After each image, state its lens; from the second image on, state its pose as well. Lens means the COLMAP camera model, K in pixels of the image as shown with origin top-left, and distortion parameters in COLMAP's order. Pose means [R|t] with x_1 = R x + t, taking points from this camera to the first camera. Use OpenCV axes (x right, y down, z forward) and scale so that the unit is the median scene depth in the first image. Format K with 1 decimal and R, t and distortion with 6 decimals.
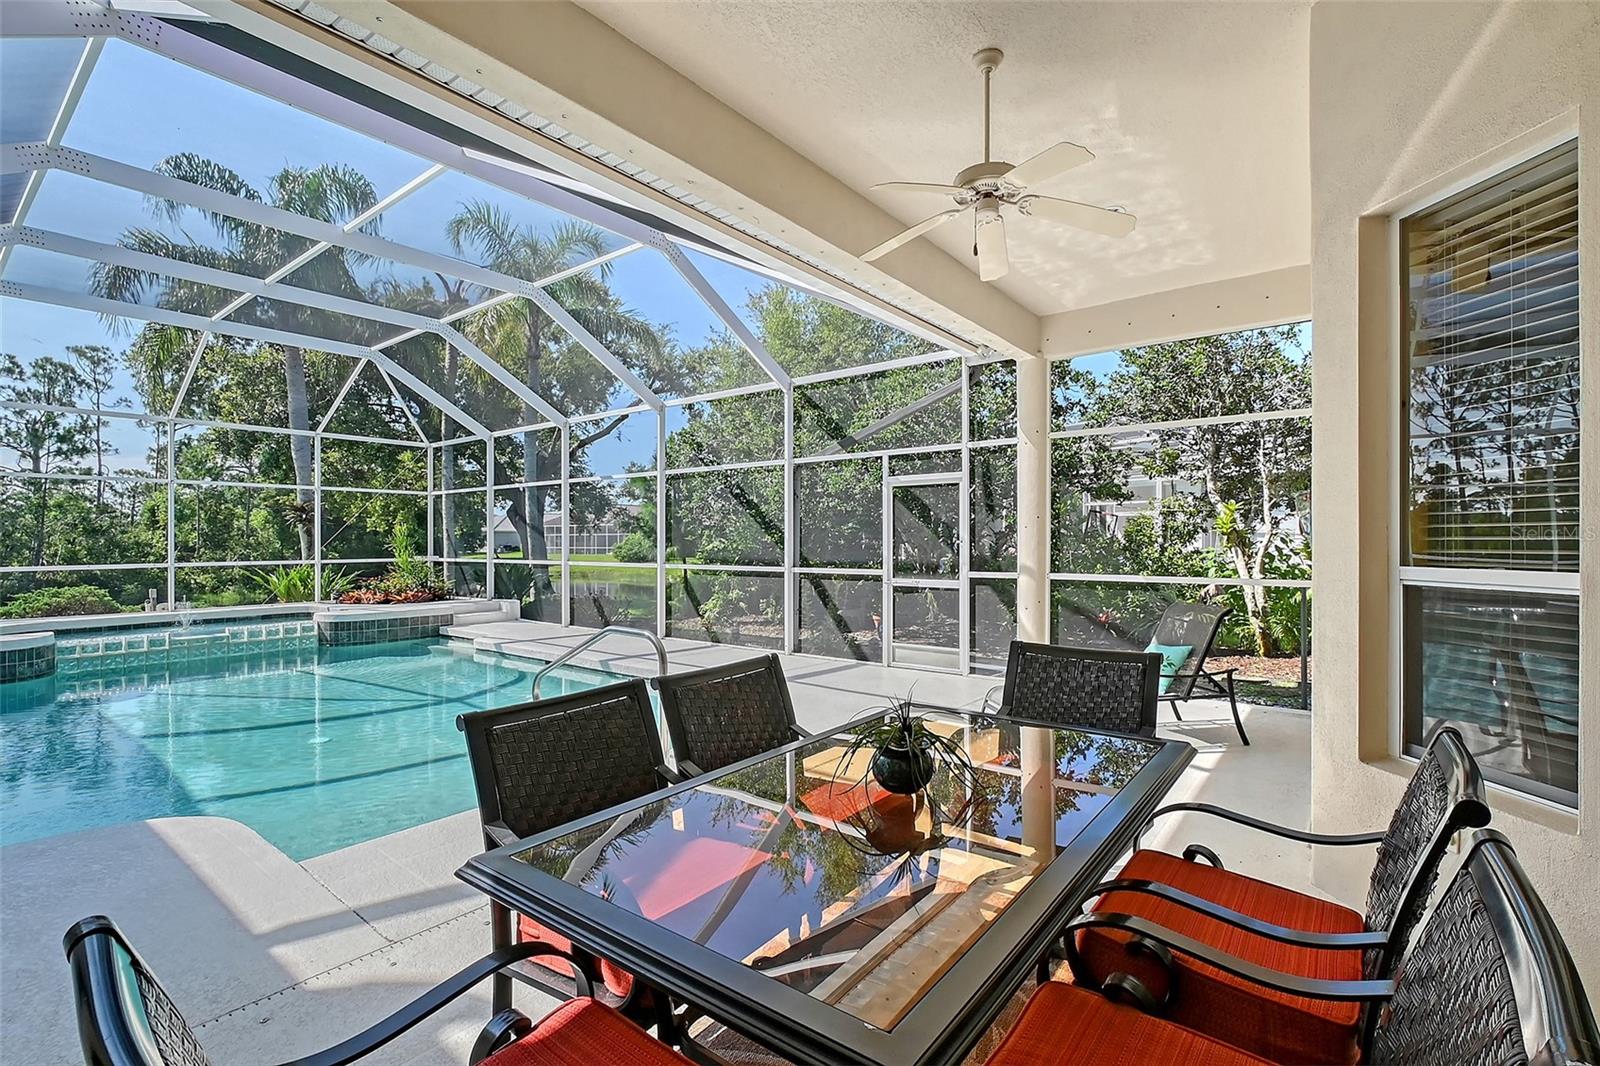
lens RADIAL K [[721.2, 0, 823.9], [0, 721.2, 542.2], [0, 0, 1]] dist [-0.002958, -0.001874]
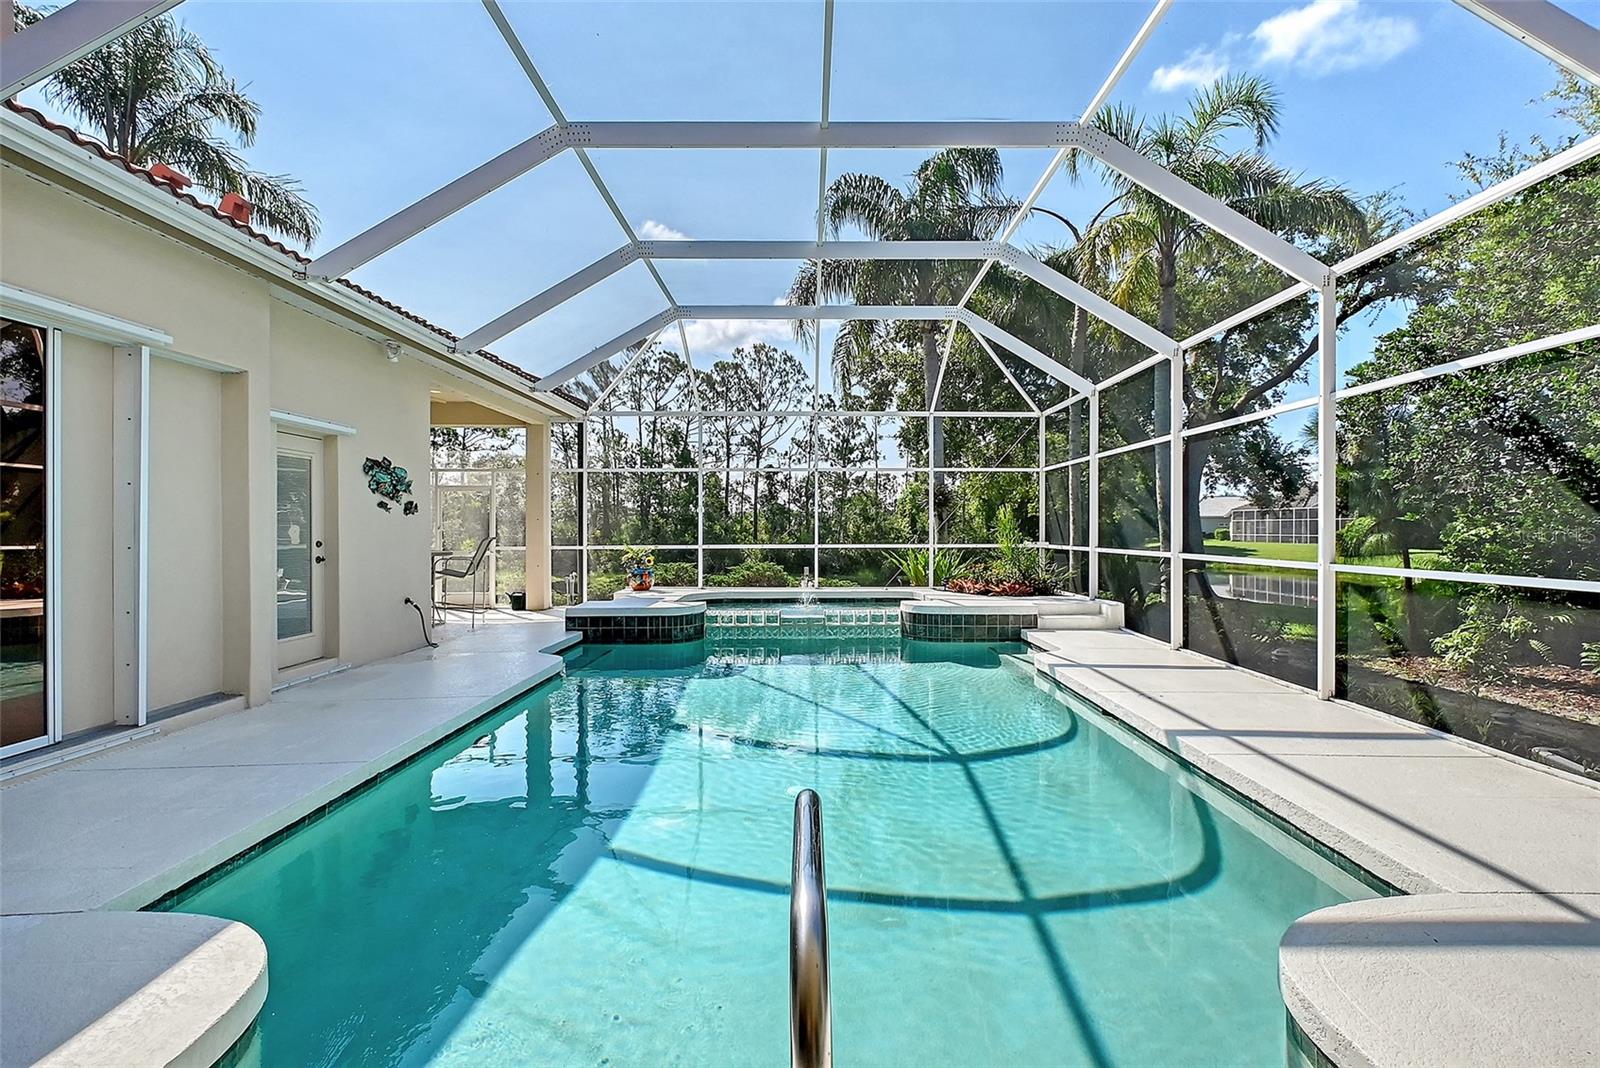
lens RADIAL K [[731.5, 0, 825.0], [0, 731.5, 531.7], [0, 0, 1]] dist [-0.004751, -0.000712]
pose [[0.622576, 0.007134, -0.782527, -0.024472], [-0.003480, 0.999974, 0.006348, 0.002529], [0.782552, -0.001229, 0.622584, 0.302813]]
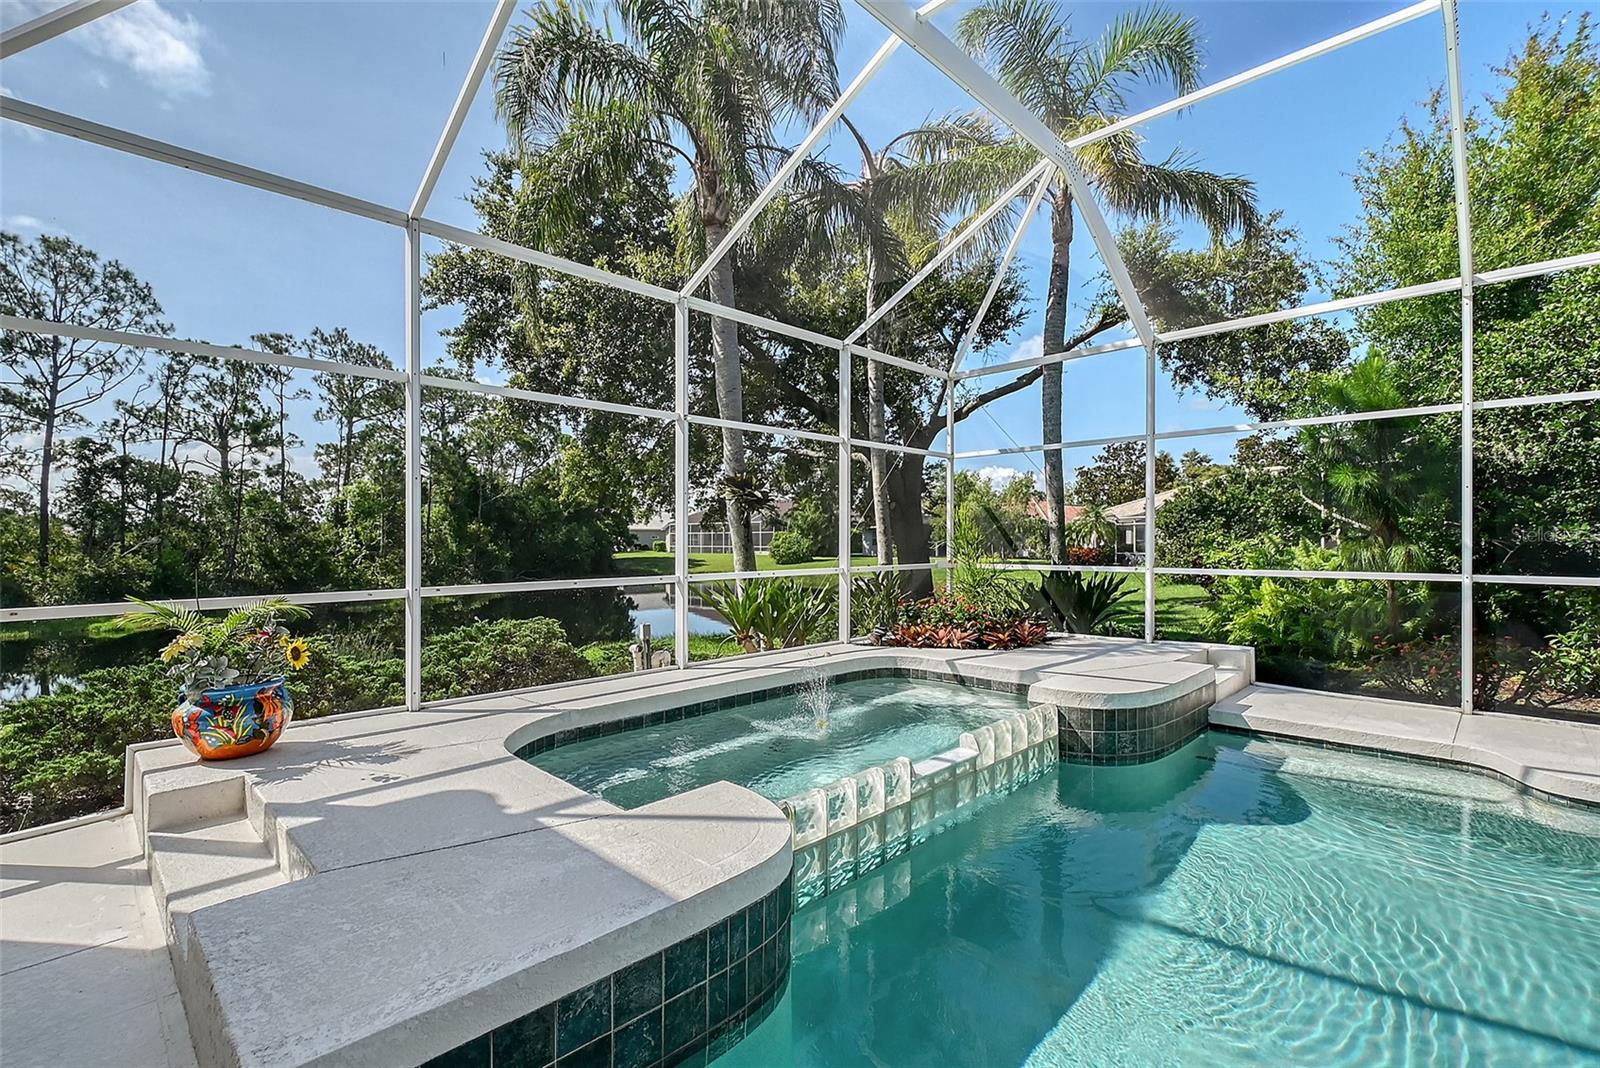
lens RADIAL K [[721.1, 0, 819.7], [0, 721.1, 541.3], [0, 0, 1]] dist [-0.006627, -0.001035]
pose [[0.994001, 0.001113, -0.109366, -0.723591], [-0.001078, 0.999999, 0.000381, 0.004209], [0.109367, -0.000260, 0.994001, 0.473975]]
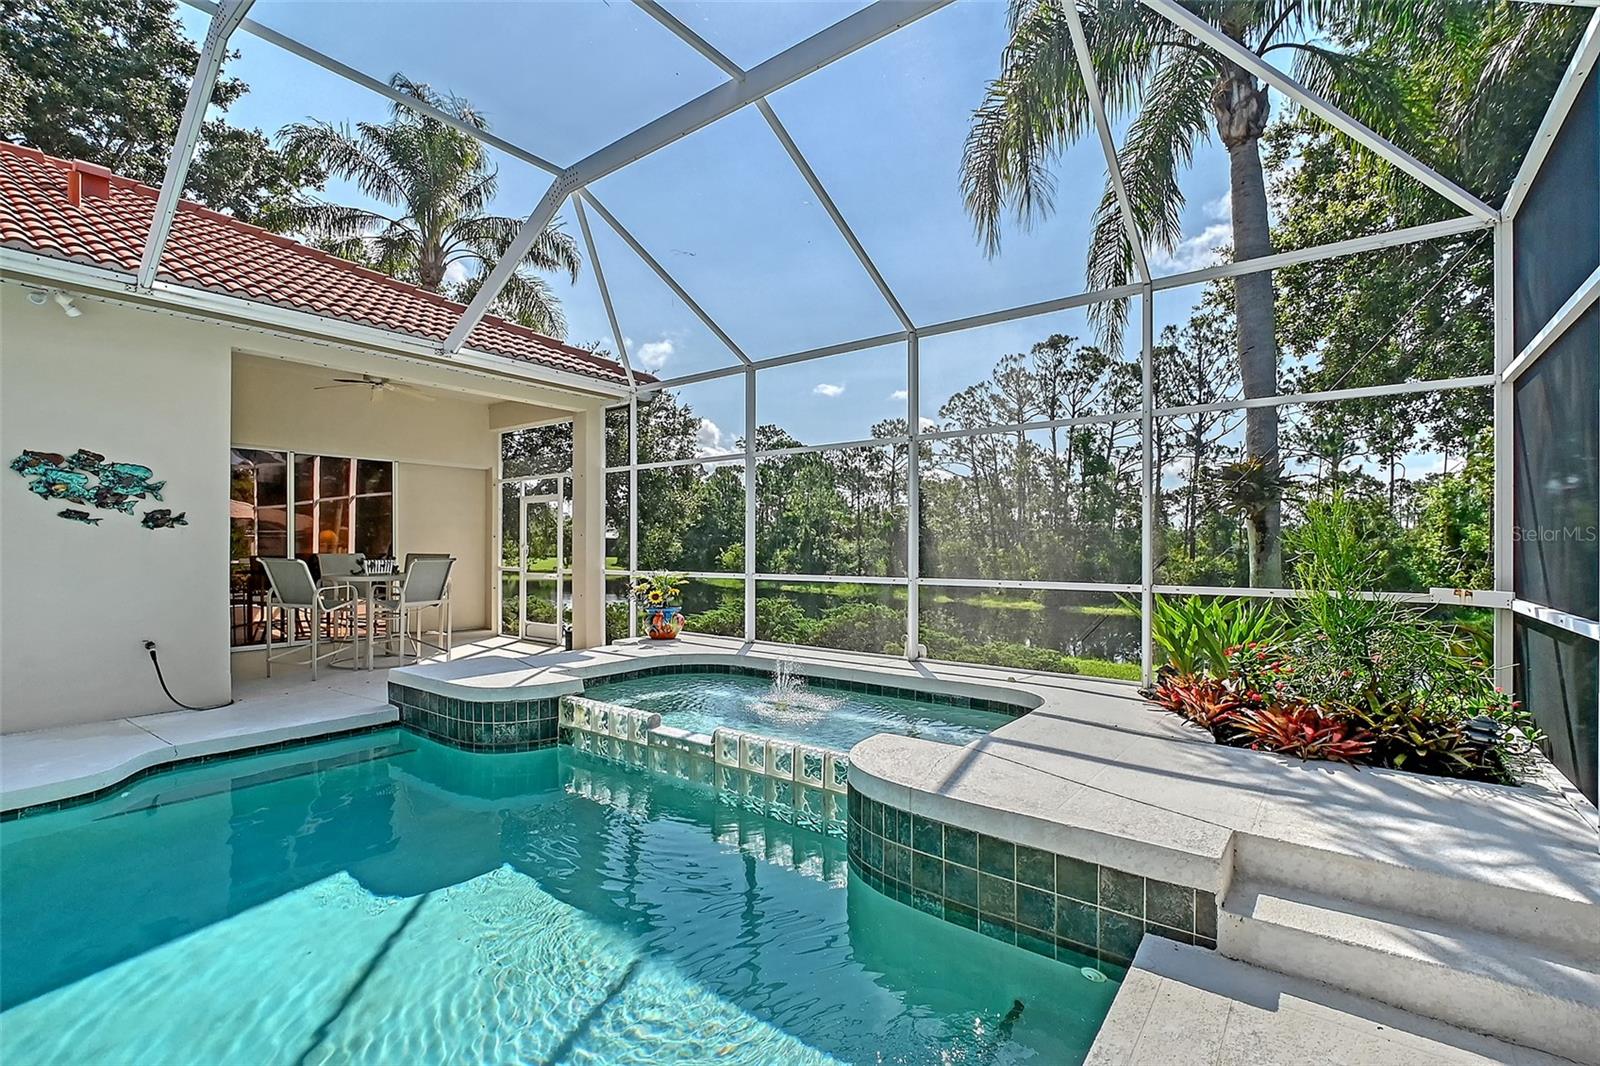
lens RADIAL K [[711.6, 0, 802.9], [0, 711.6, 551.4], [0, 0, 1]] dist [0.000273, -0.000606]
pose [[0.000141, 0.010994, -0.999940, -0.314717], [-0.004006, 0.999932, 0.010994, 0.001258], [0.999992, 0.004004, 0.000185, 0.876281]]
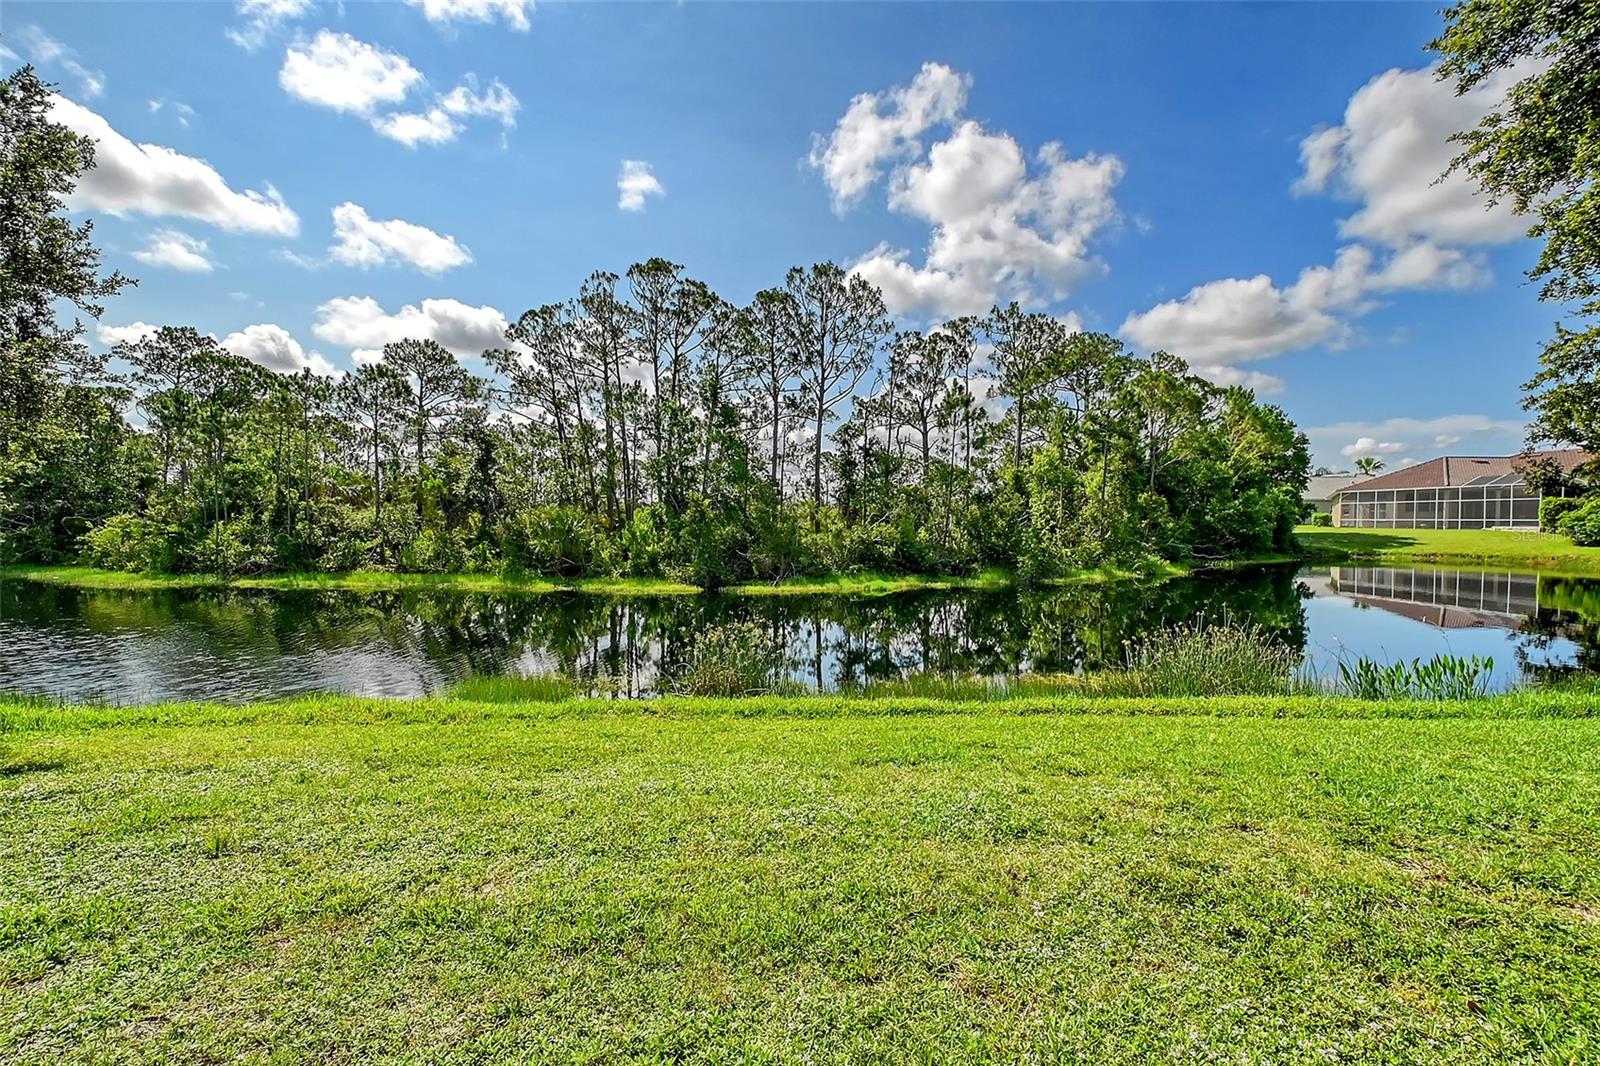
lens RADIAL K [[711.5, 0, 818.2], [0, 711.5, 549.2], [0, 0, 1]] dist [-0.001028, -0.000697]
pose [[0.644248, 0.031907, -0.764151, -1.377872], [0.002602, 0.999032, 0.043909, 0.032218], [0.764812, -0.030276, 0.643541, 0.682127]]
